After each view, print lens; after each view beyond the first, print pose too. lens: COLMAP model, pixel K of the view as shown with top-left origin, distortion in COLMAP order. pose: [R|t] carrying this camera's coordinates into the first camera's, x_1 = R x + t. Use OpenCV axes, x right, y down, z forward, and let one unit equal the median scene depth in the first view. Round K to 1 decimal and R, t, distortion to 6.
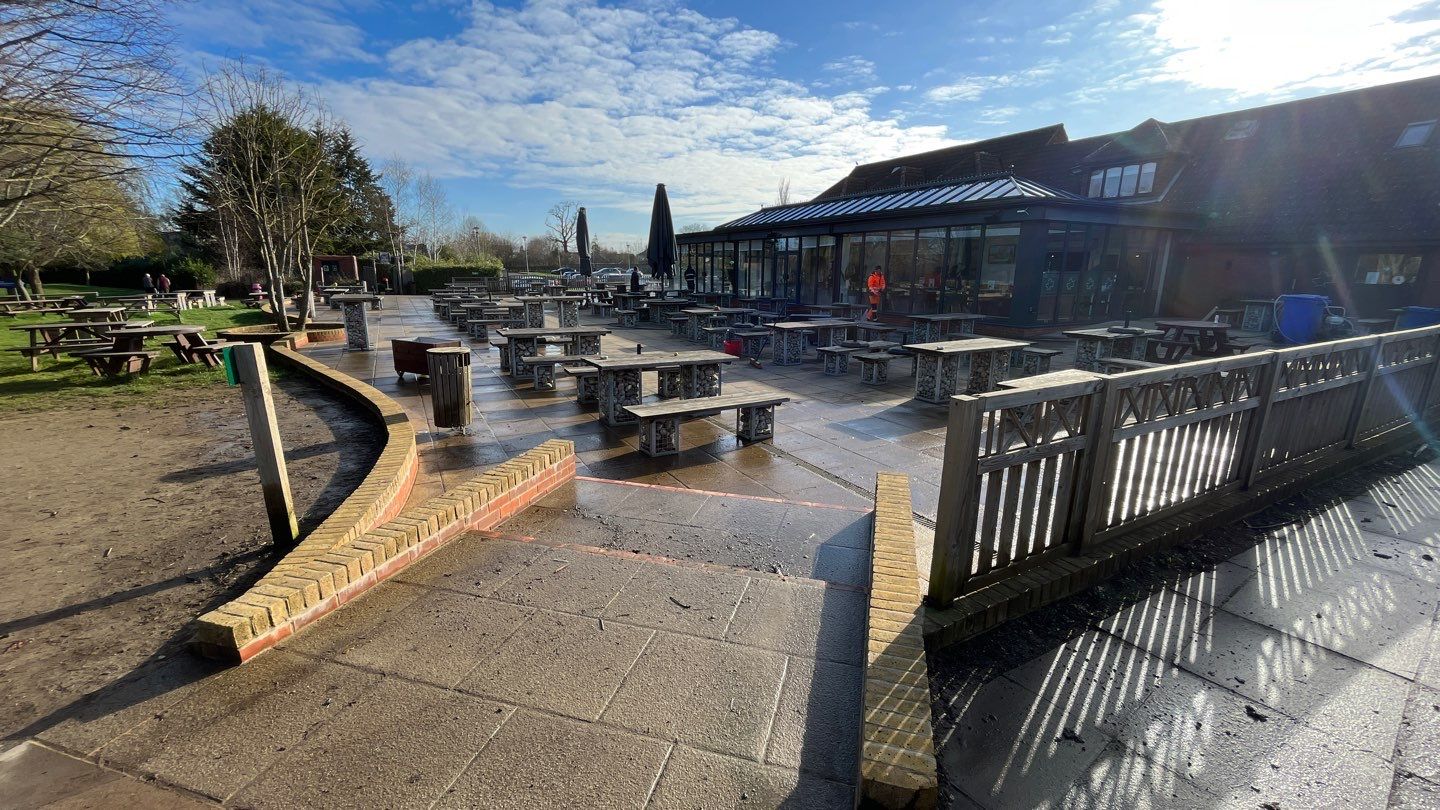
lens RADIAL K [[583.5, 0, 720.0], [0, 583.5, 405.0], [0, 0, 1]] dist [-0.005993, 0.000578]
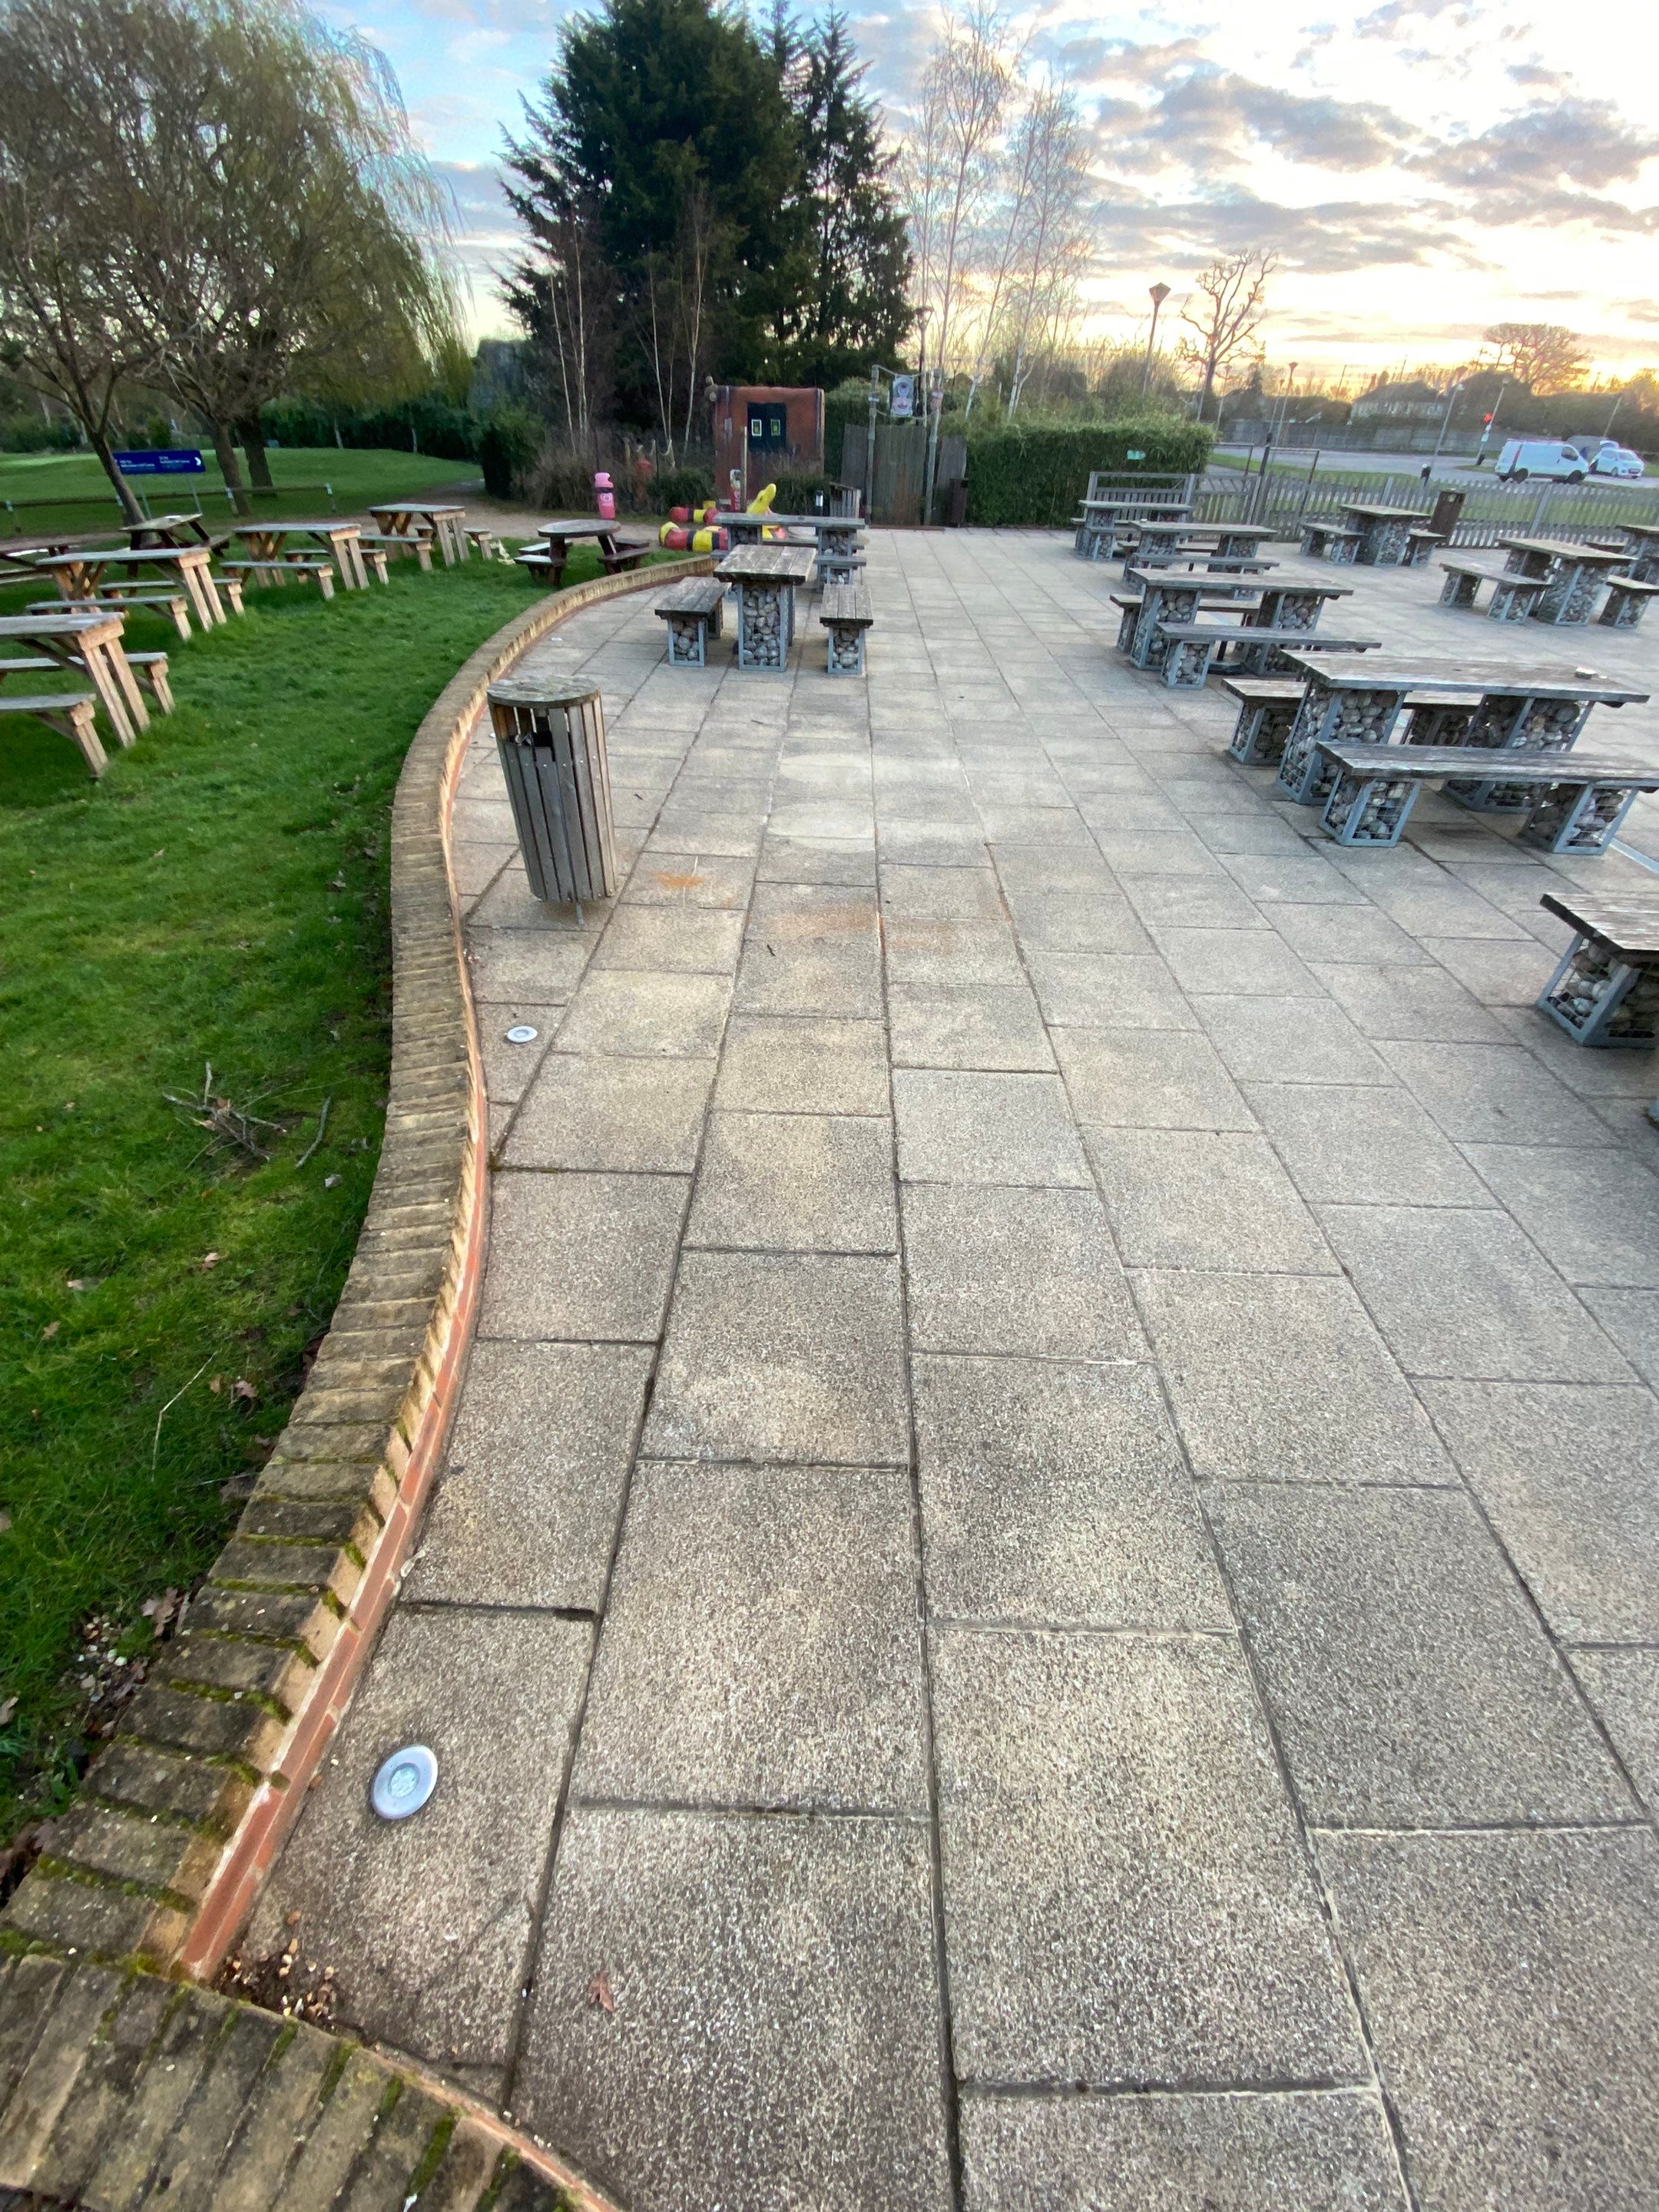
lens RADIAL K [[902.7, 0, 830.7], [0, 902.7, 1106.0], [0, 0, 1]] dist [0.010715, -0.016282]
pose [[0.864798, 0.311741, -0.393626, -0.967788], [-0.127226, 0.894389, 0.428815, -0.357120], [0.485734, -0.320759, 0.813127, 1.467606]]
